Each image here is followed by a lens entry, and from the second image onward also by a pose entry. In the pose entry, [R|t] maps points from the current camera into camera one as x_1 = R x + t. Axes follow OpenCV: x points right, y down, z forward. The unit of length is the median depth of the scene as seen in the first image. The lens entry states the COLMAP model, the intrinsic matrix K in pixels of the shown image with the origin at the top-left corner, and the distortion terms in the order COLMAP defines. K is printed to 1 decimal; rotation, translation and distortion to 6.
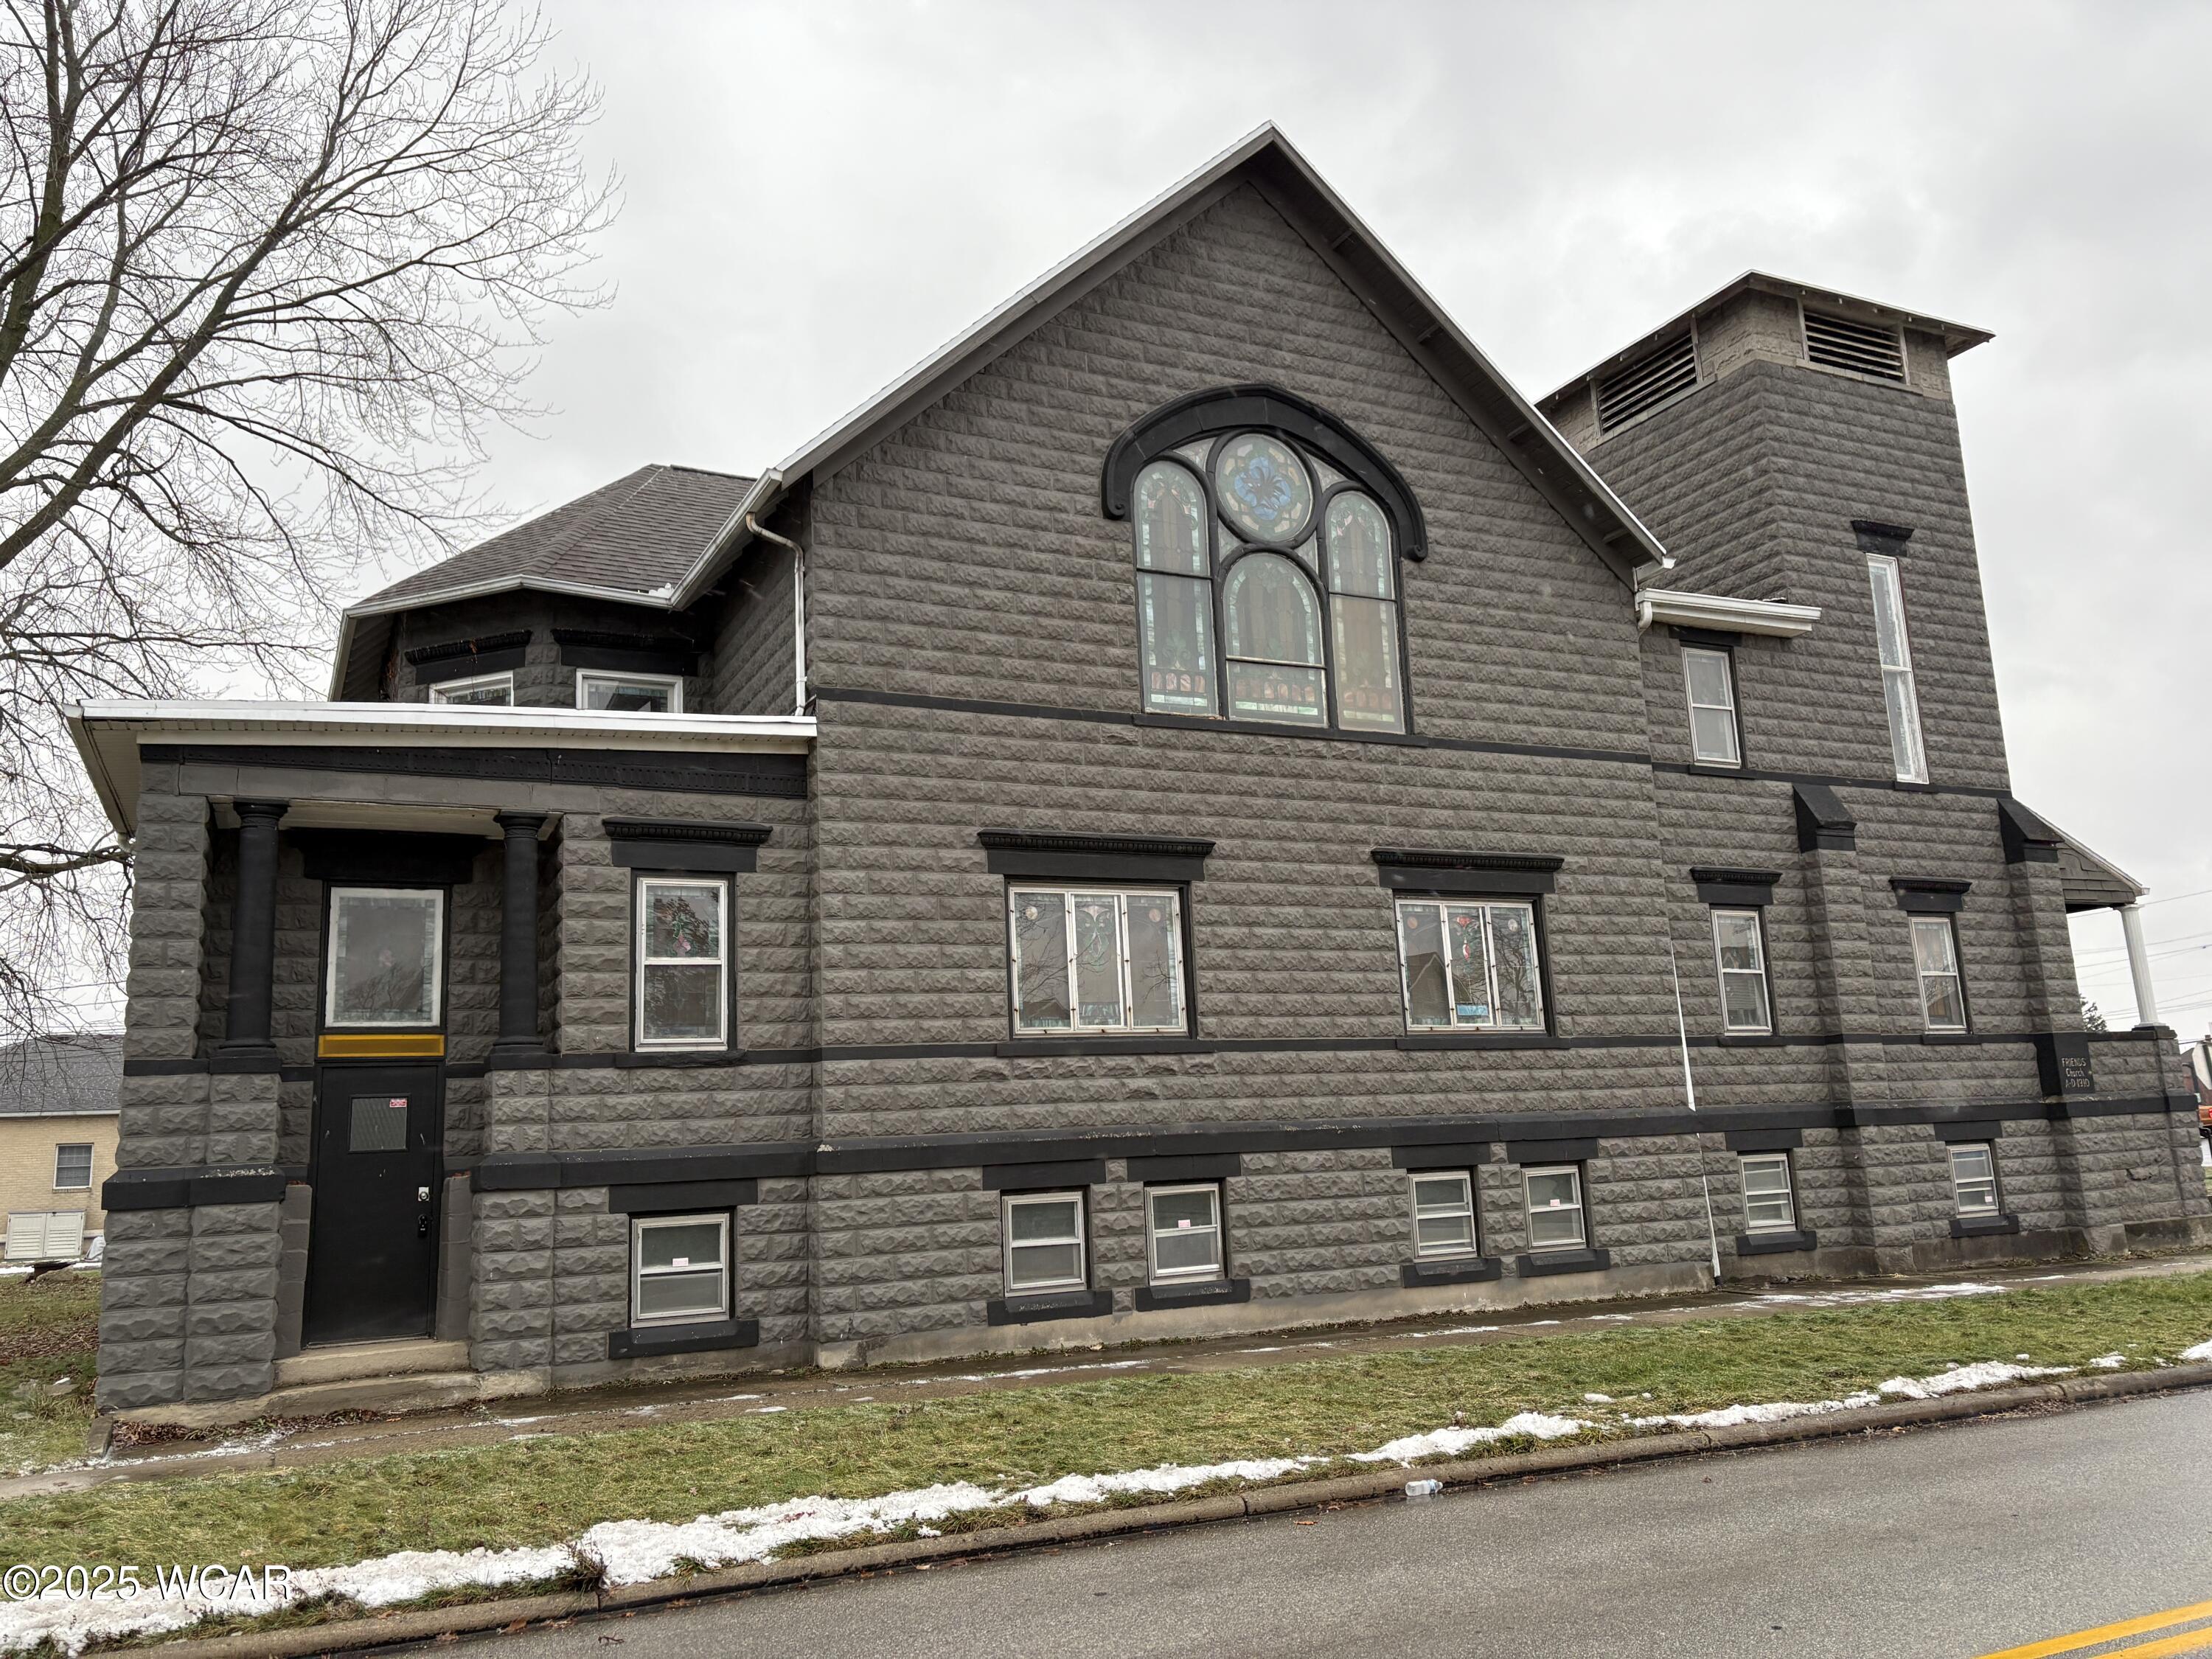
lens RADIAL K [[1667.0, 0, 1094.8], [0, 1667.0, 817.1], [0, 0, 1]] dist [0.066229, -0.068715]
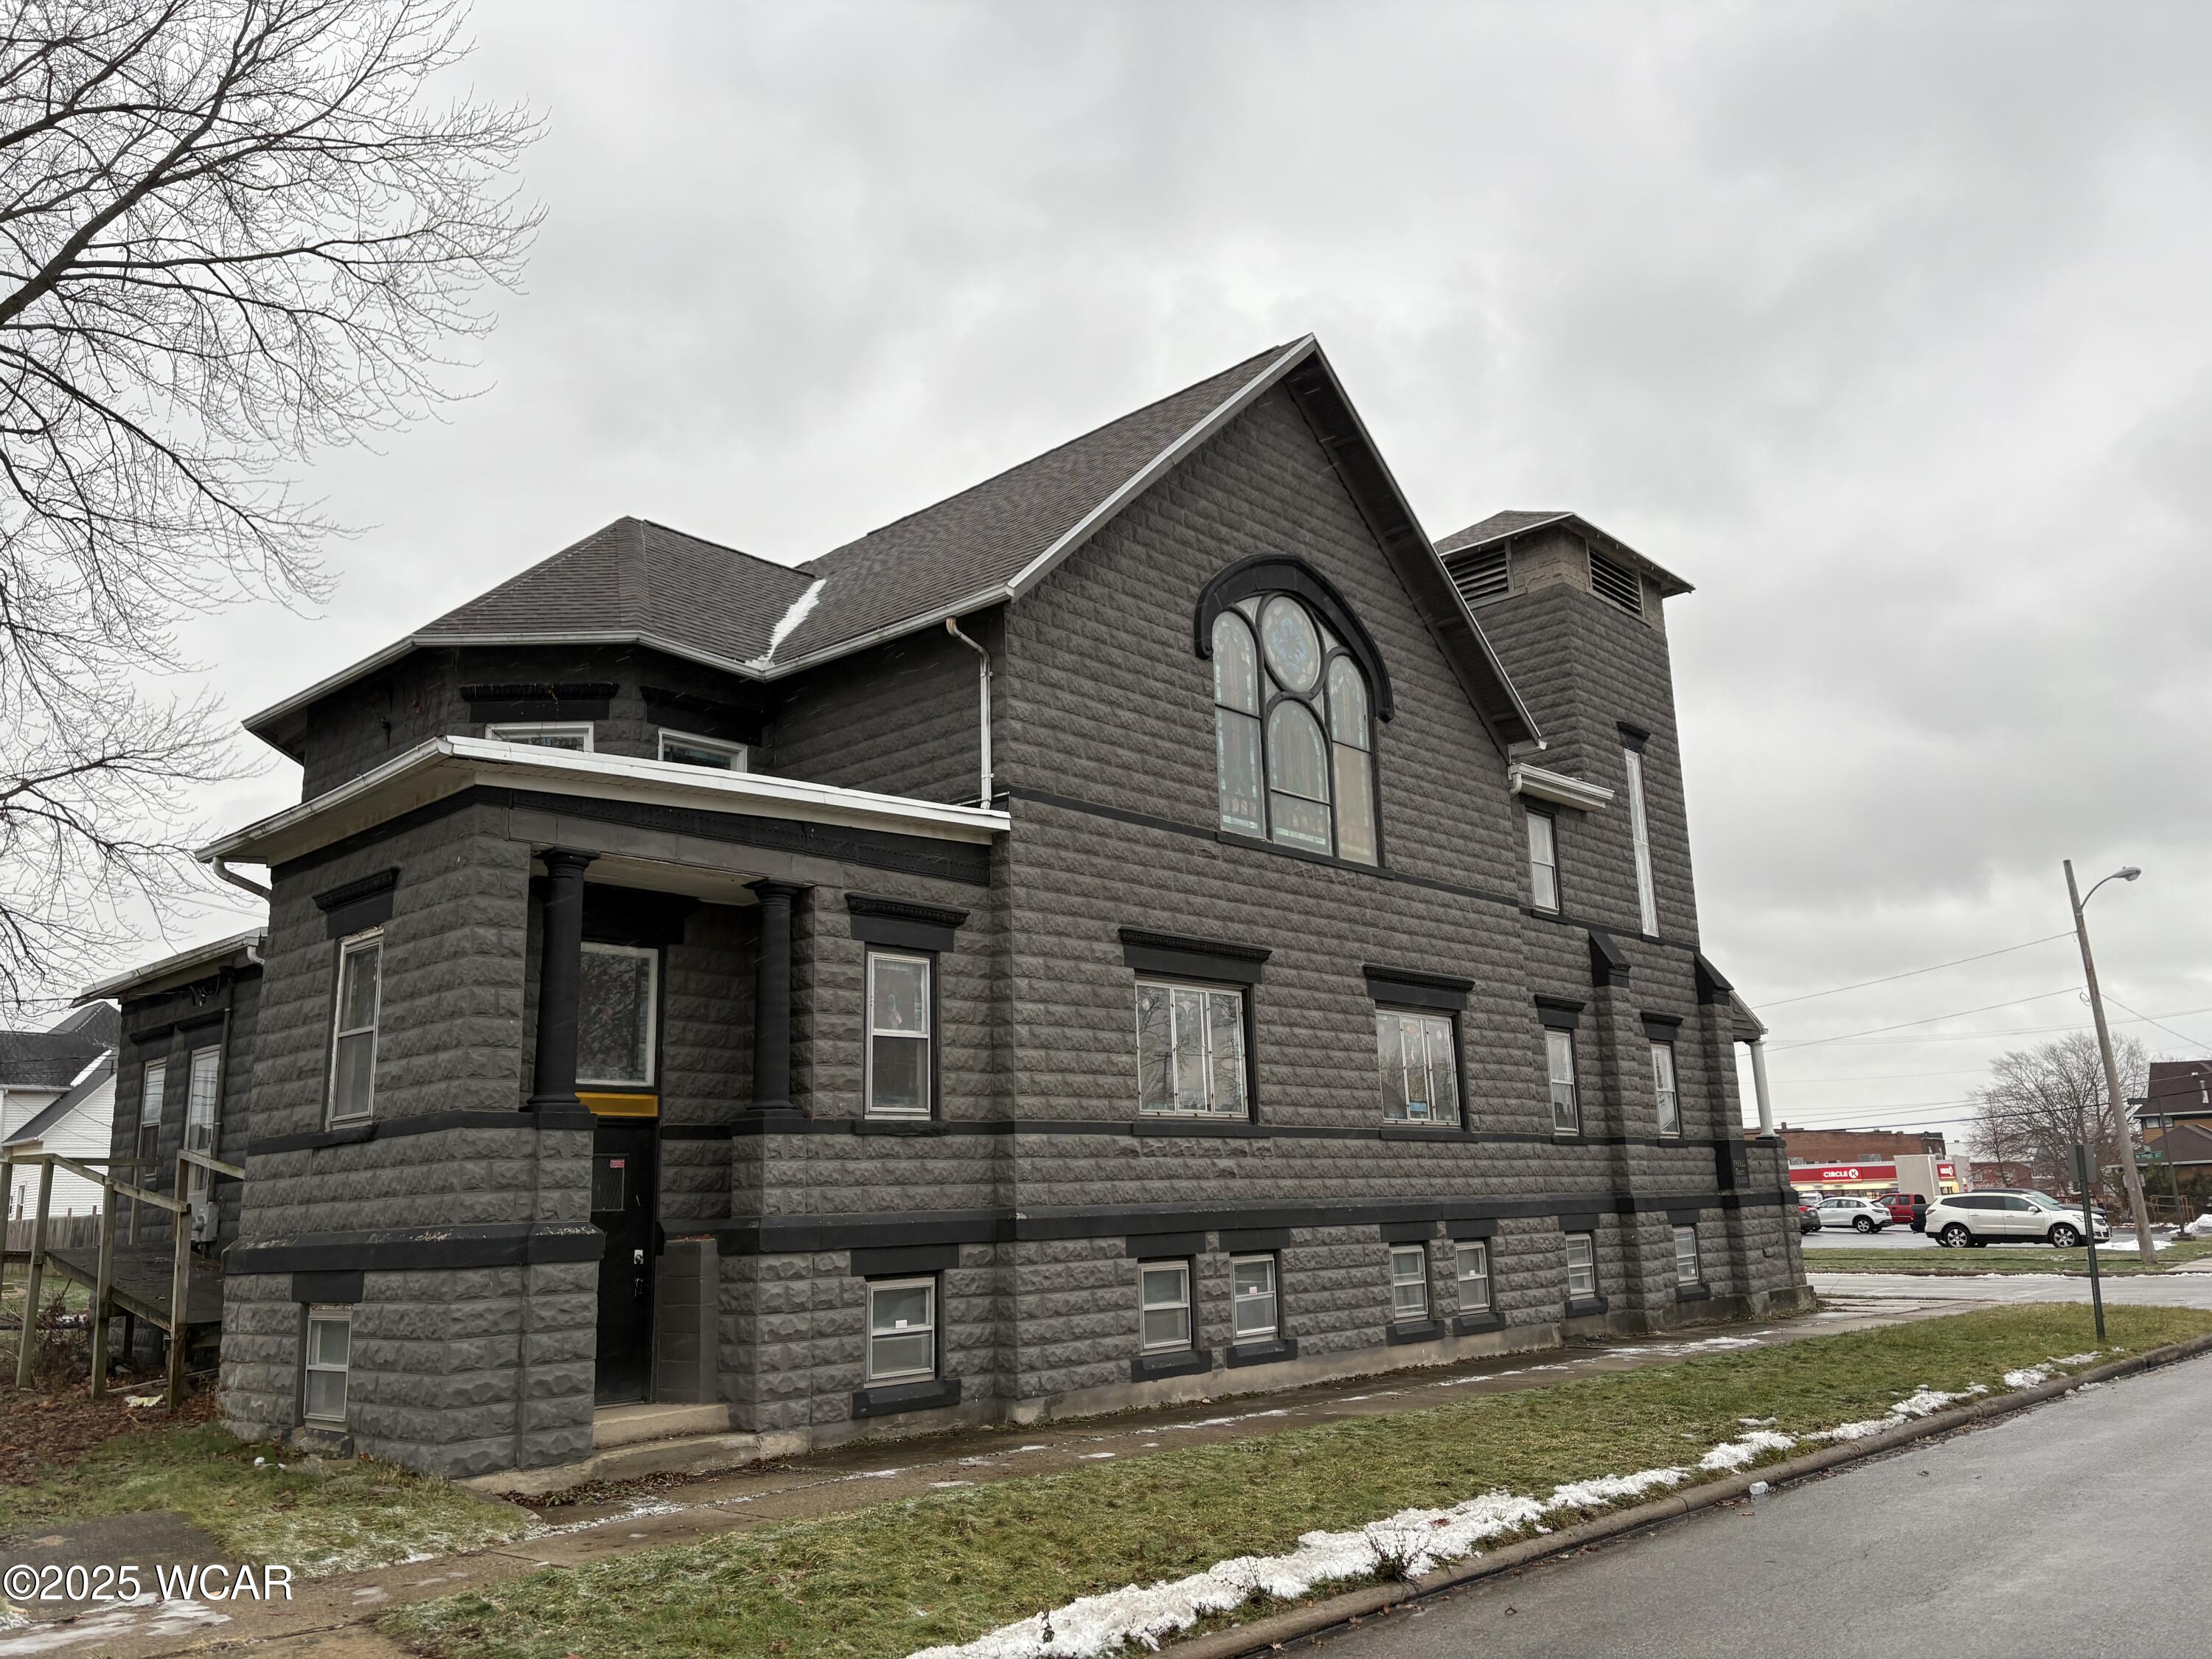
lens RADIAL K [[1667.0, 0, 1116.0], [0, 1667.0, 814.8], [0, 0, 1]] dist [0.066229, -0.068715]
pose [[0.928399, 0.100515, 0.357732, -0.446502], [-0.083018, 0.994492, -0.063981, 0.004431], [-0.362193, 0.029702, 0.931630, -0.027388]]
